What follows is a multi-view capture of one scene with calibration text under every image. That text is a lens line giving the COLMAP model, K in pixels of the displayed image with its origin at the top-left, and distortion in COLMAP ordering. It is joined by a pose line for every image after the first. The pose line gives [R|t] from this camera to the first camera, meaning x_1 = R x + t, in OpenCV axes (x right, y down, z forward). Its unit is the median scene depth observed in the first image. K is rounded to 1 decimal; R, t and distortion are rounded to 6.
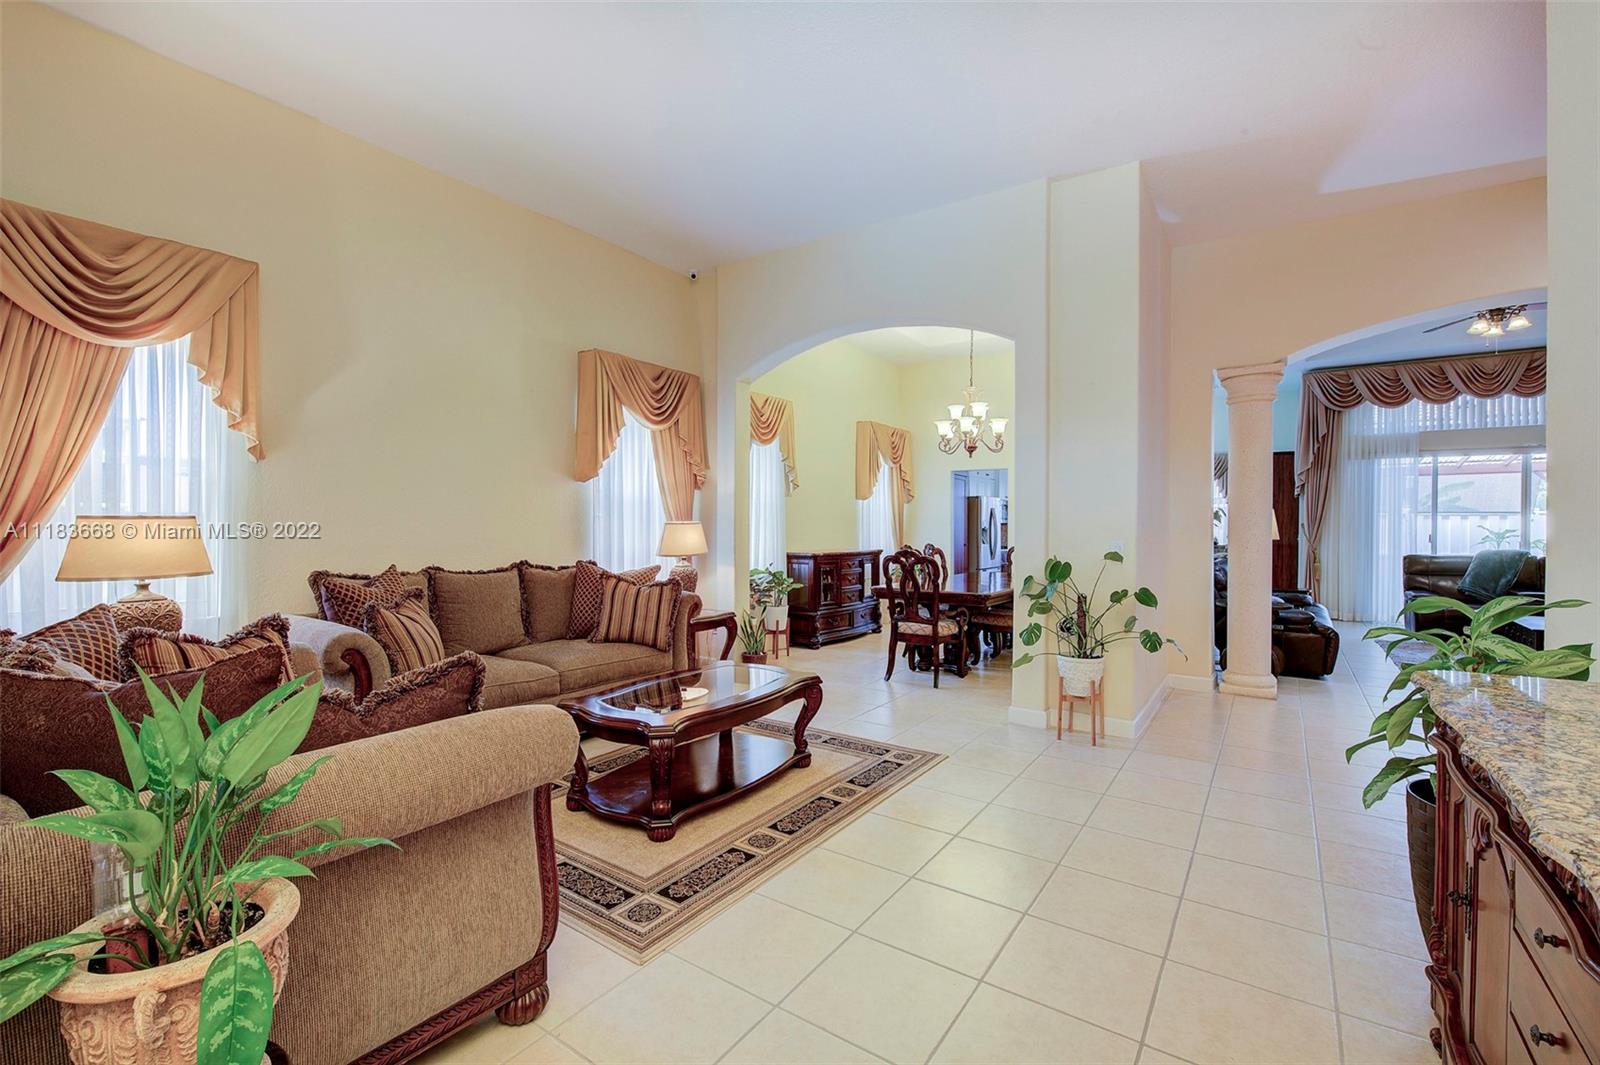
lens RADIAL K [[707.5, 0, 795.0], [0, 707.5, 534.4], [0, 0, 1]] dist [-0.001425, -0.000327]
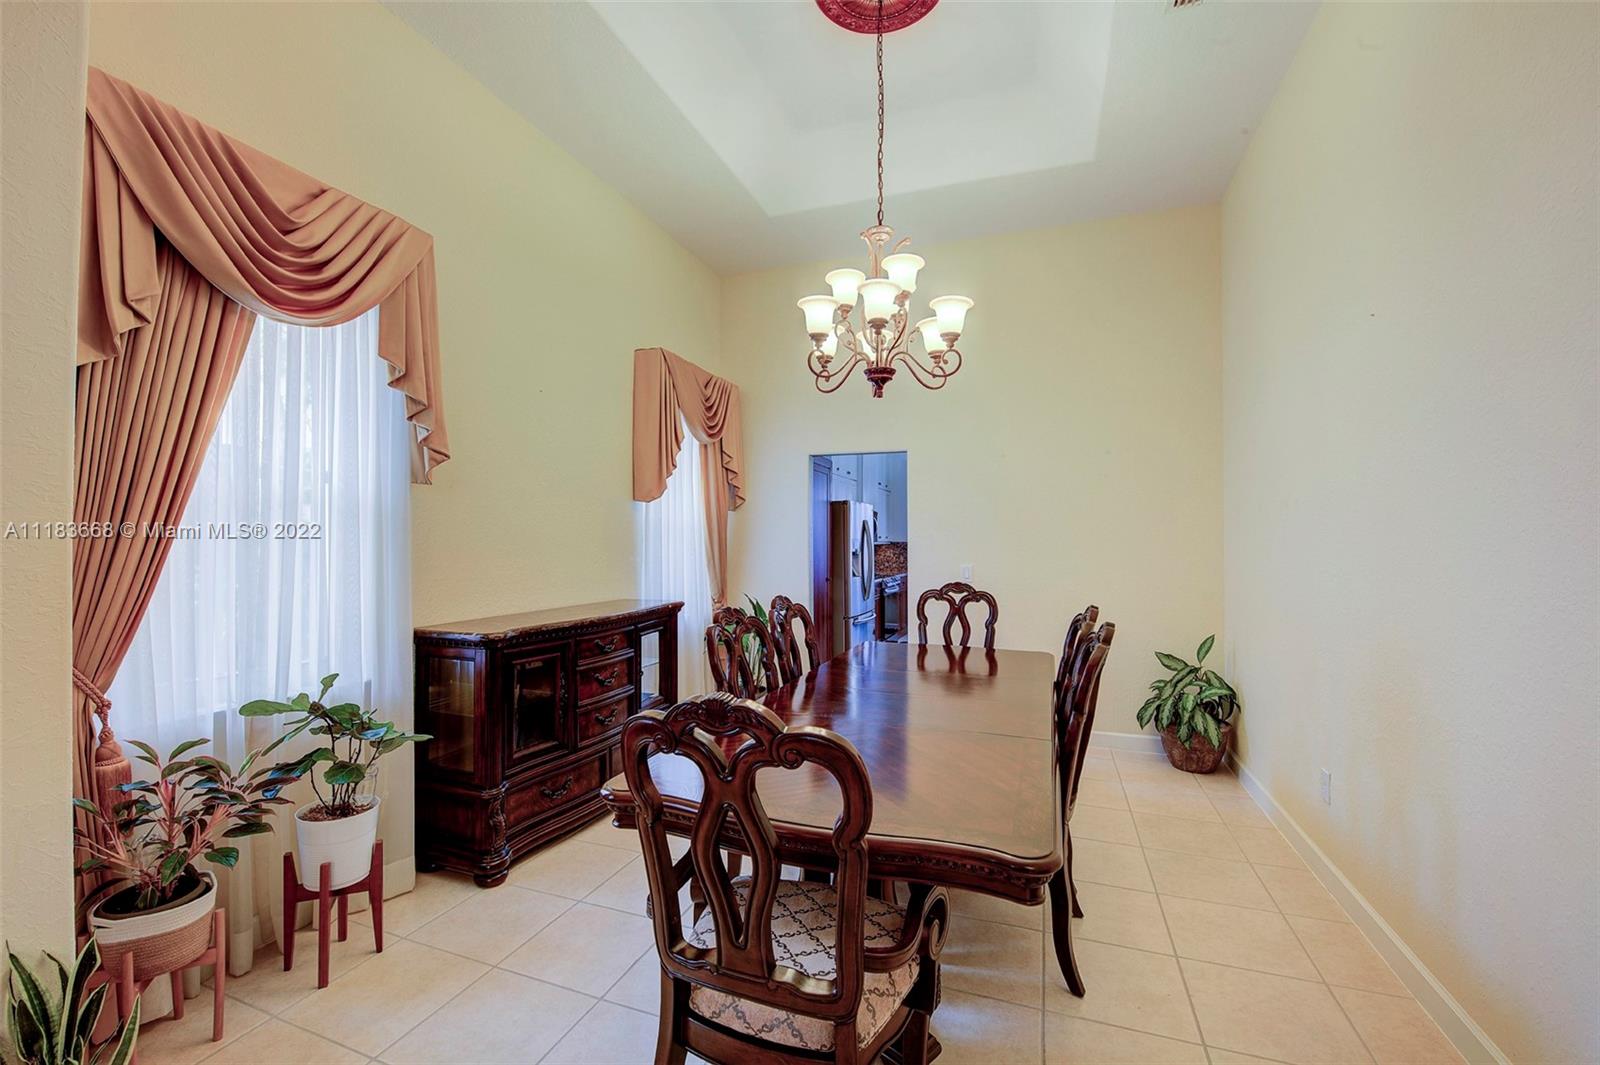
lens RADIAL K [[667.9, 0, 793.0], [0, 667.9, 534.4], [0, 0, 1]] dist [-0.014330, 0.000132]
pose [[0.971313, -0.000365, 0.237805, 0.100634], [0.005420, 0.999773, -0.020602, -0.018027], [-0.237744, 0.021300, 0.971094, 0.607285]]
